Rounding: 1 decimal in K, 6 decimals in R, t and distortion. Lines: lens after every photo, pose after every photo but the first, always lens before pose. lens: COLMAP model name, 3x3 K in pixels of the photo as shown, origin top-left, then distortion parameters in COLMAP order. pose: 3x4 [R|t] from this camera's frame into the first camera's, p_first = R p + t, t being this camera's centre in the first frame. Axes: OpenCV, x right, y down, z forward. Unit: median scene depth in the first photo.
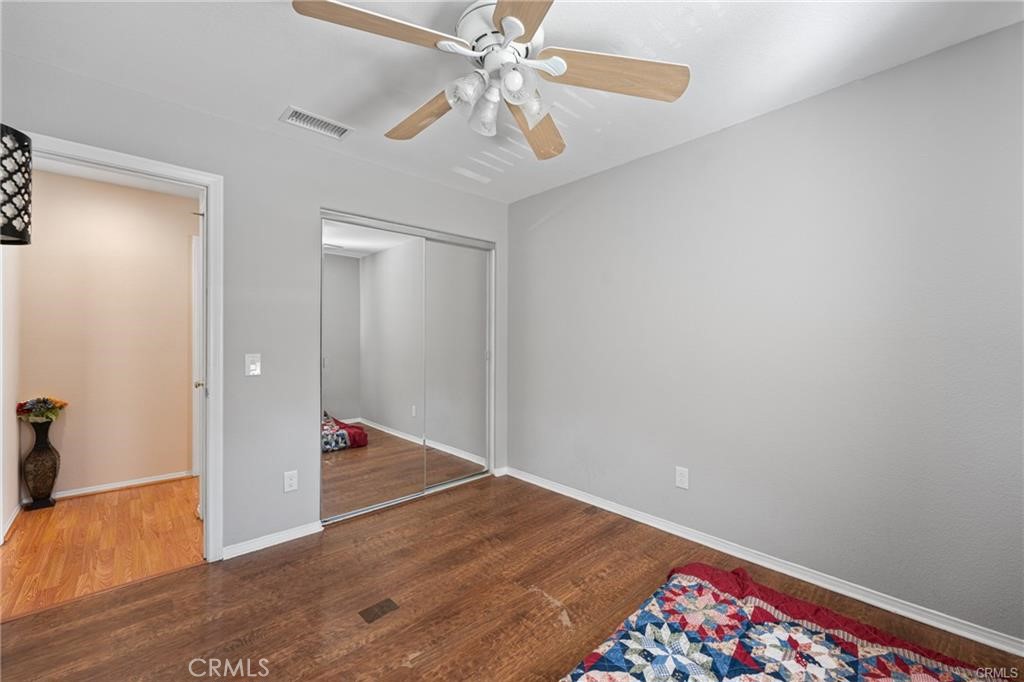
lens RADIAL K [[414.5, 0, 511.5], [0, 414.5, 339.0], [0, 0, 1]] dist [-0.001044, -0.000074]
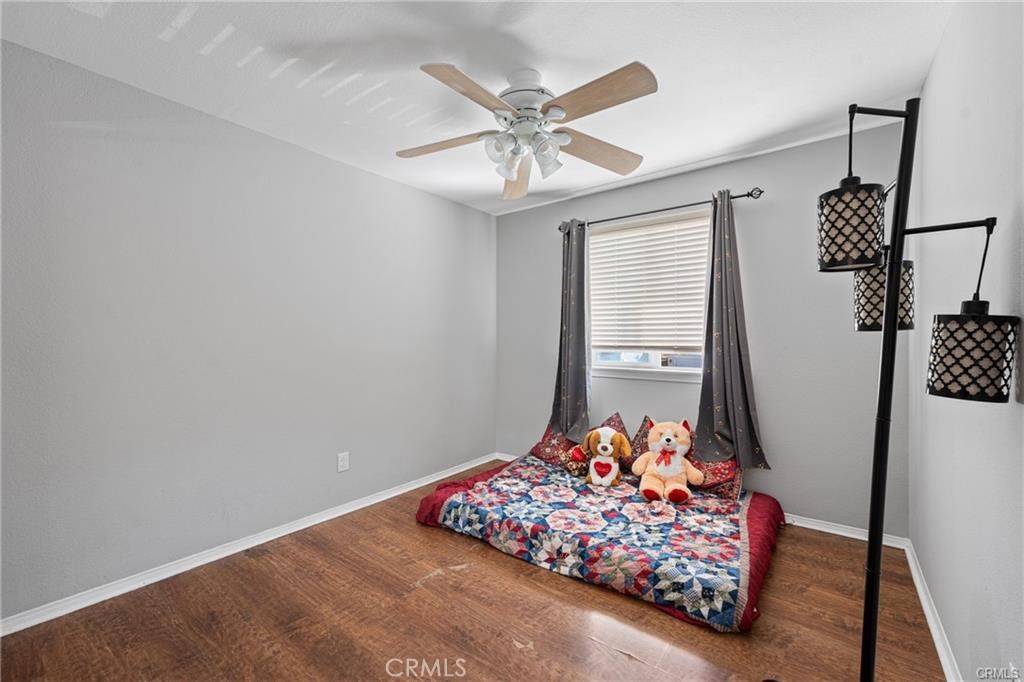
lens RADIAL K [[414.5, 0, 511.7], [0, 414.5, 339.4], [0, 0, 1]] dist [-0.001044, -0.000074]
pose [[-0.155589, -0.006915, 0.987798, -1.043282], [0.002346, 0.999970, 0.007370, -0.007681], [-0.987819, 0.003464, -0.155568, 0.978428]]
